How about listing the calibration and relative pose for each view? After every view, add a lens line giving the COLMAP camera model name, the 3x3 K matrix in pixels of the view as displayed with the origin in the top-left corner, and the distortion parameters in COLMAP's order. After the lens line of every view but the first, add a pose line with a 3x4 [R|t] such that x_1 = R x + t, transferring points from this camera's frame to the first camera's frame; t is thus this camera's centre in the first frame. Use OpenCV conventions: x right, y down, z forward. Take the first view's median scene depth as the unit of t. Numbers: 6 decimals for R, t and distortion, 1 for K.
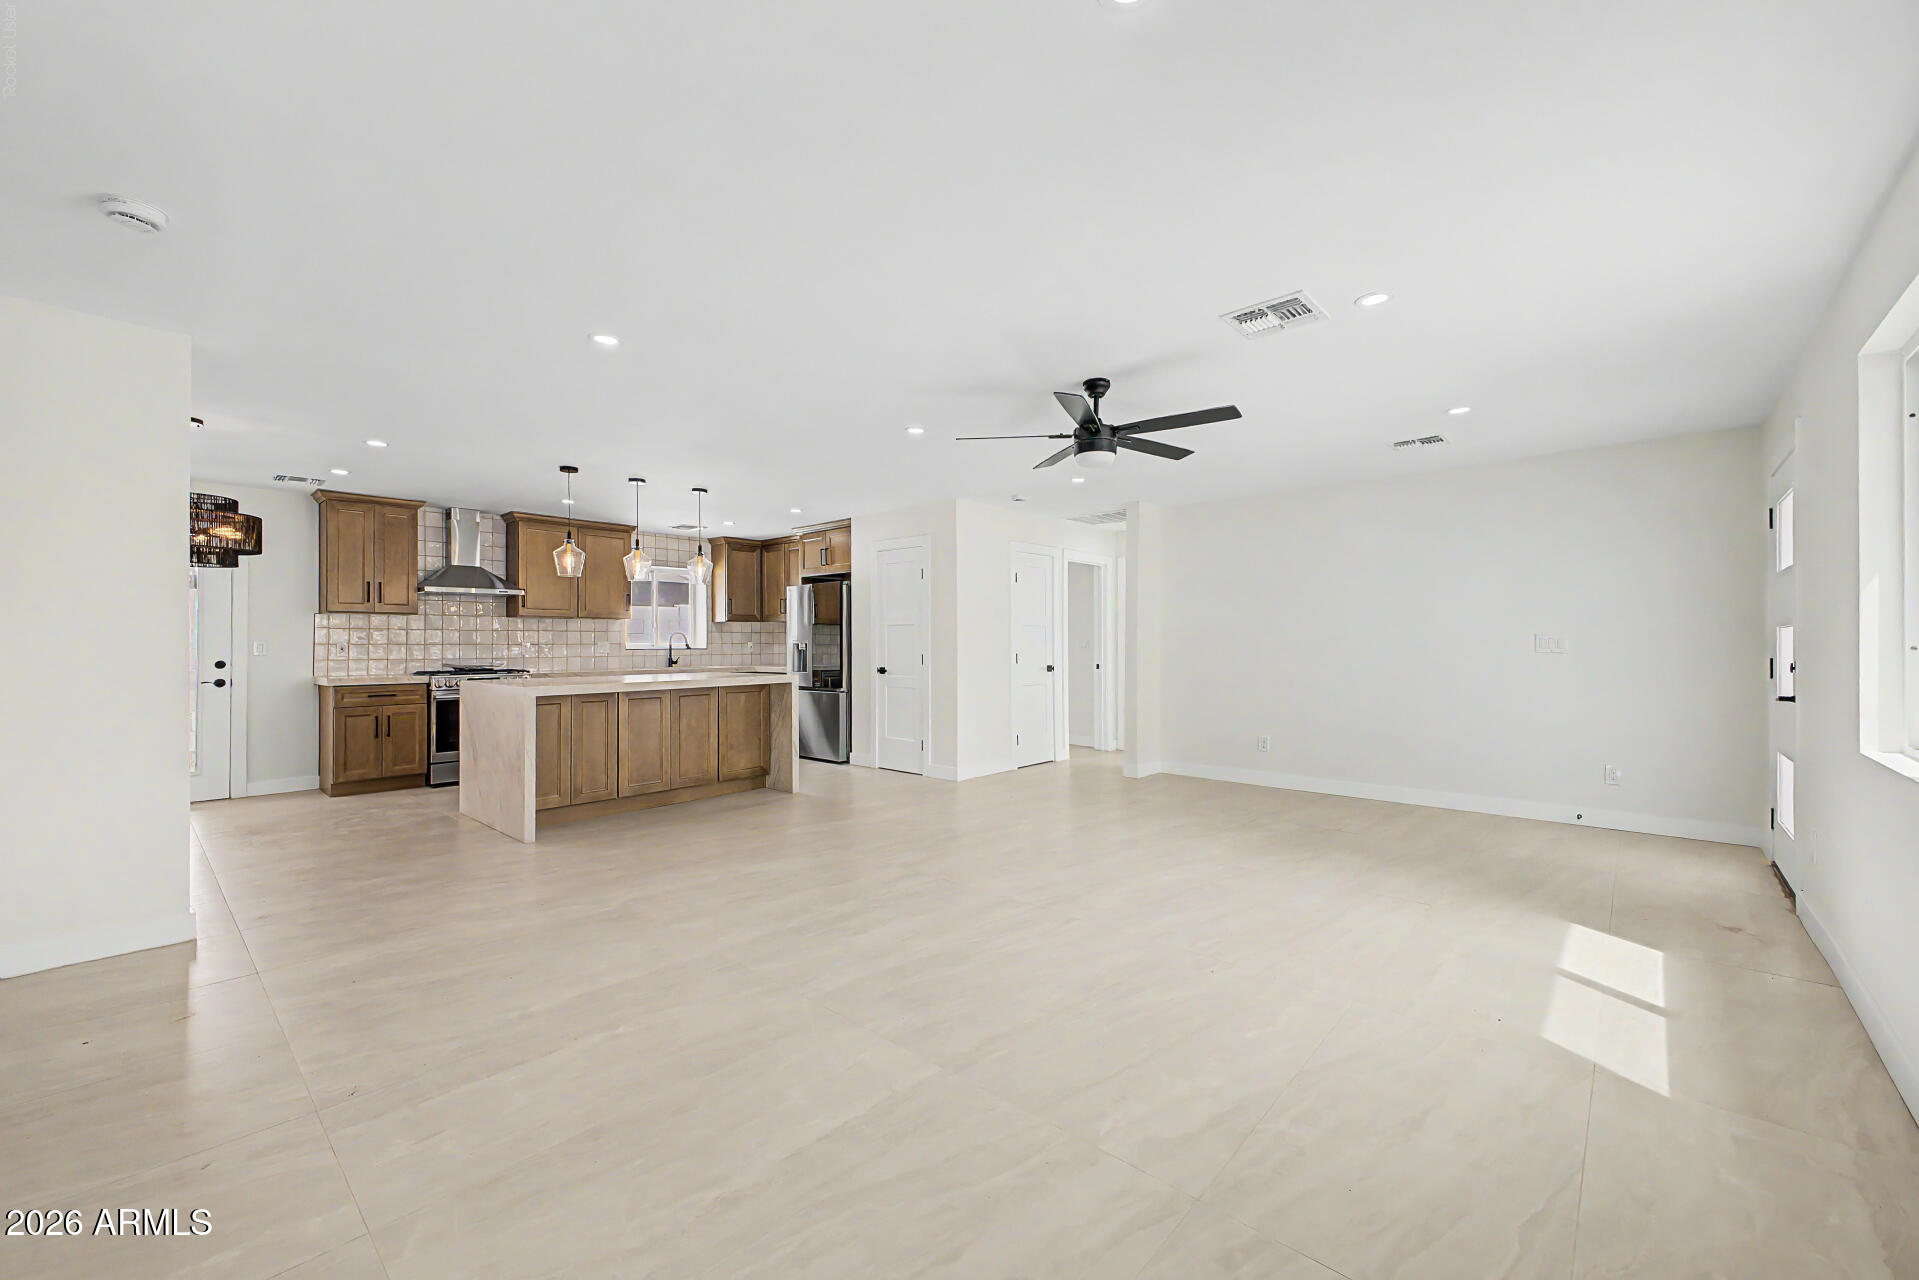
lens RADIAL K [[765.4, 0, 982.8], [0, 765.4, 636.2], [0, 0, 1]] dist [-0.000795, -0.000263]
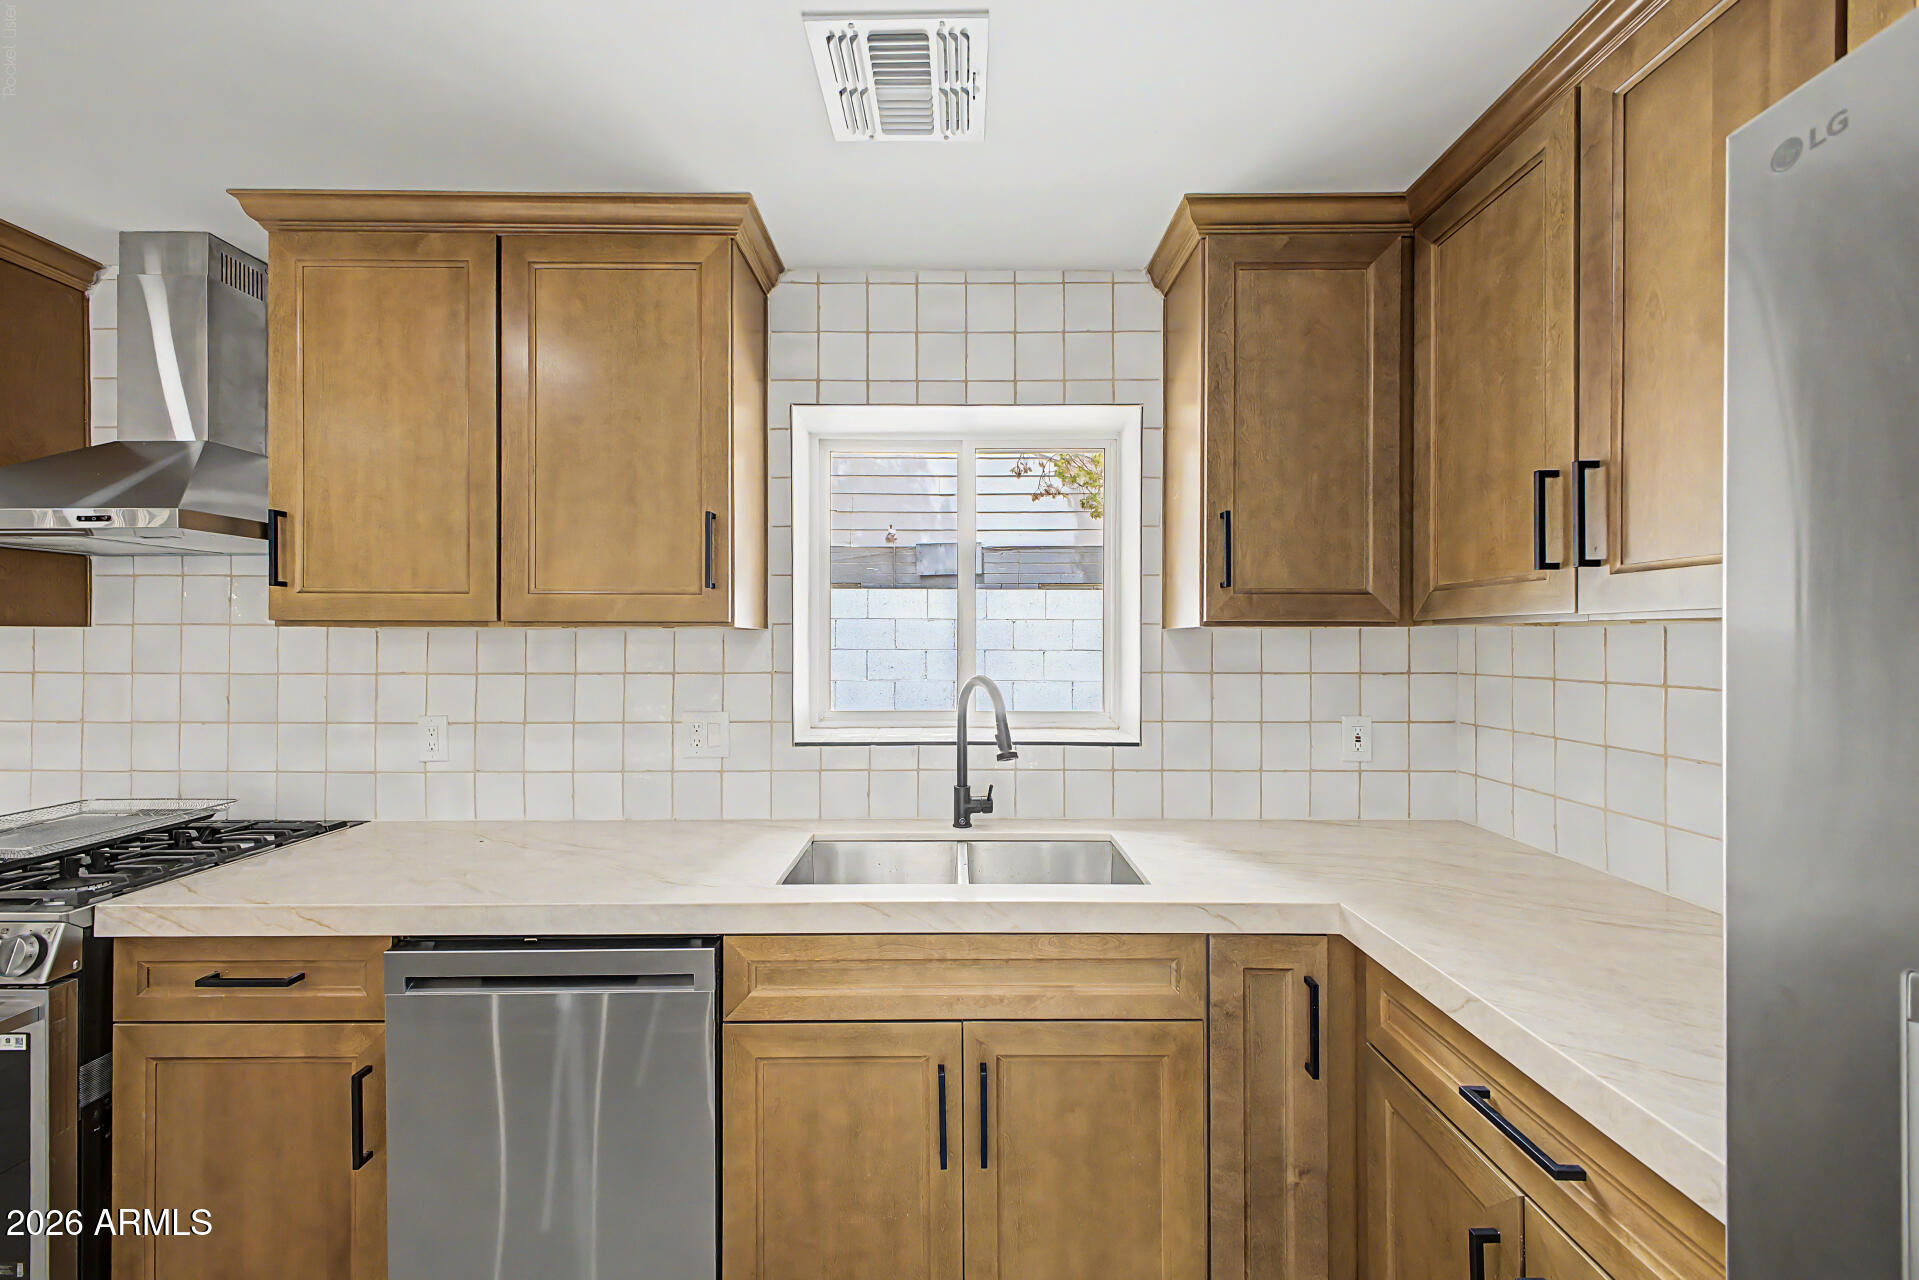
lens RADIAL K [[782.6, 0, 961.6], [0, 782.6, 628.5], [0, 0, 1]] dist [0.017330, -0.000236]
pose [[0.657240, -0.009980, -0.753615, -0.298918], [0.004759, 0.999947, -0.009091, -0.023233], [0.753667, 0.002389, 0.657253, 1.103093]]
